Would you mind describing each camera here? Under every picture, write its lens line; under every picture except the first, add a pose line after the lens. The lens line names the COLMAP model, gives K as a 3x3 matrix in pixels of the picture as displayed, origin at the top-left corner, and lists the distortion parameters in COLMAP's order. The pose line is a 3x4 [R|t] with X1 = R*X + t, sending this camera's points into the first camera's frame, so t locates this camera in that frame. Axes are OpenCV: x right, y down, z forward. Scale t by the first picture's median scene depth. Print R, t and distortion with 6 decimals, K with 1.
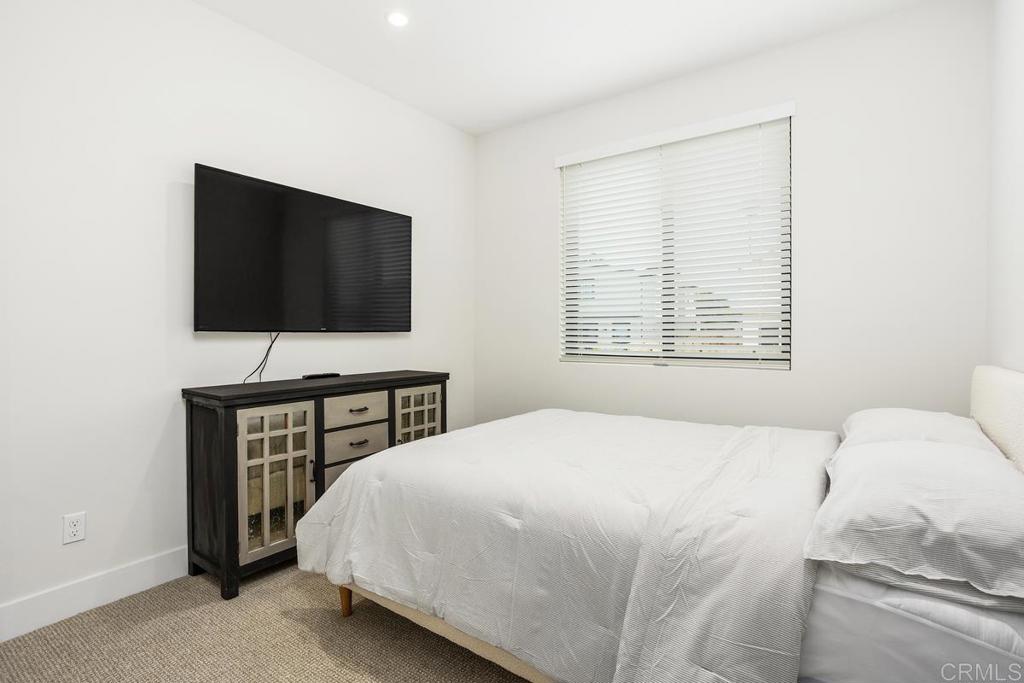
lens RADIAL K [[491.9, 0, 513.7], [0, 491.9, 334.6], [0, 0, 1]] dist [-0.003027, 0.000261]
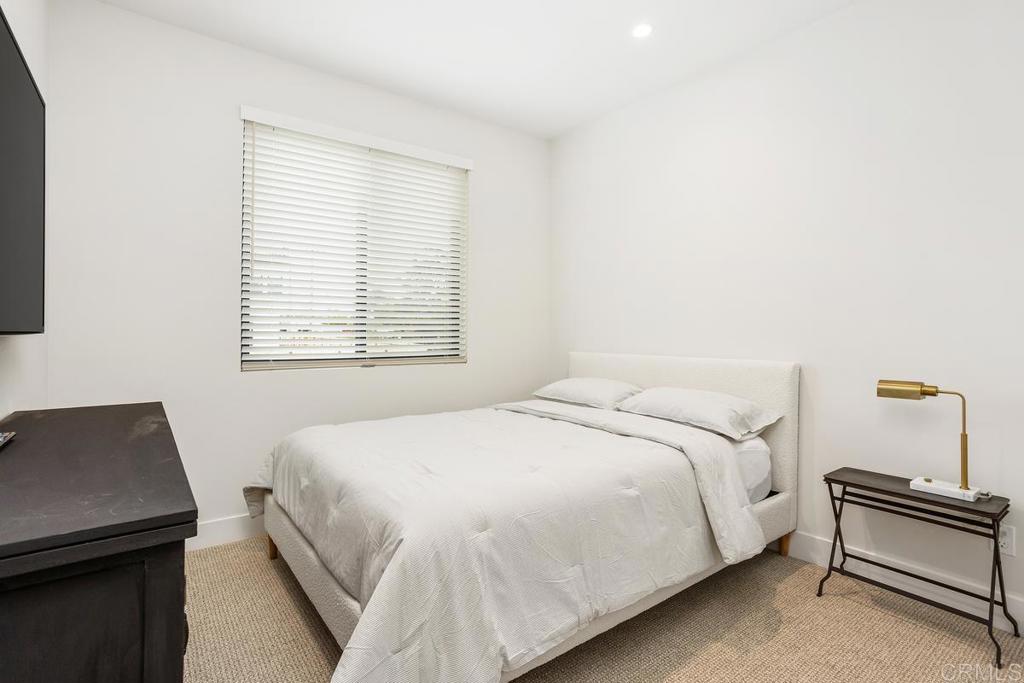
lens RADIAL K [[491.9, 0, 513.7], [0, 491.9, 334.6], [0, 0, 1]] dist [-0.003027, 0.000261]
pose [[0.291735, -0.003706, 0.956492, -0.654750], [0.004812, 0.999986, 0.002407, -0.004034], [-0.956487, 0.003901, 0.291749, 0.490212]]
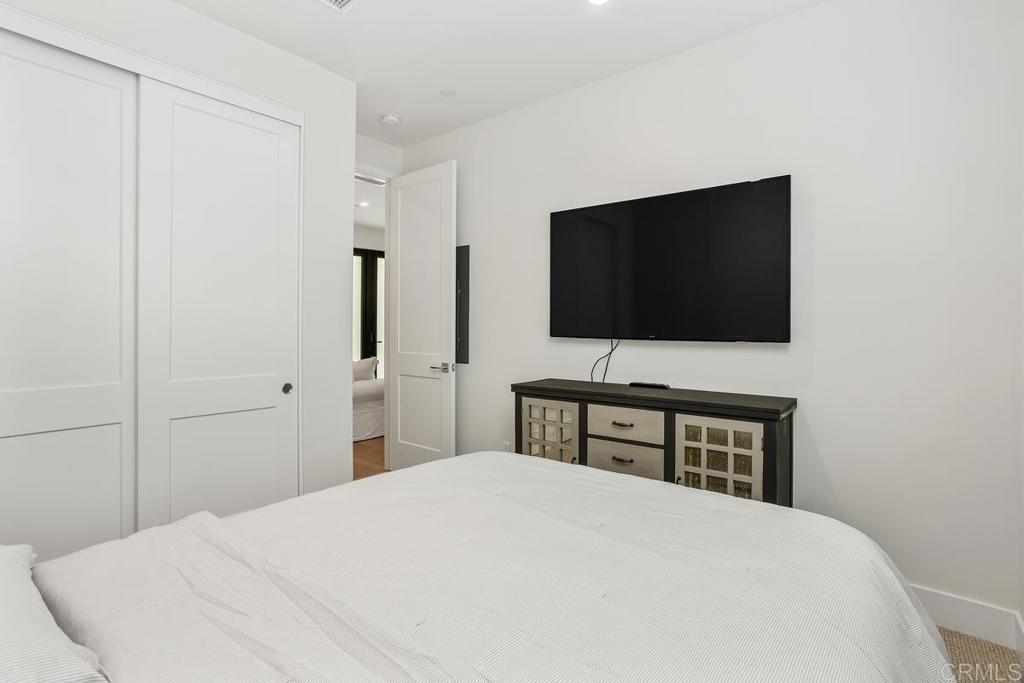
lens RADIAL K [[491.9, 0, 513.7], [0, 491.9, 334.6], [0, 0, 1]] dist [-0.003027, 0.000261]
pose [[-0.023773, 0.008546, -0.999681, 0.581483], [-0.019112, 0.999777, 0.009001, -0.019791], [0.999535, 0.019320, -0.023605, 0.764596]]
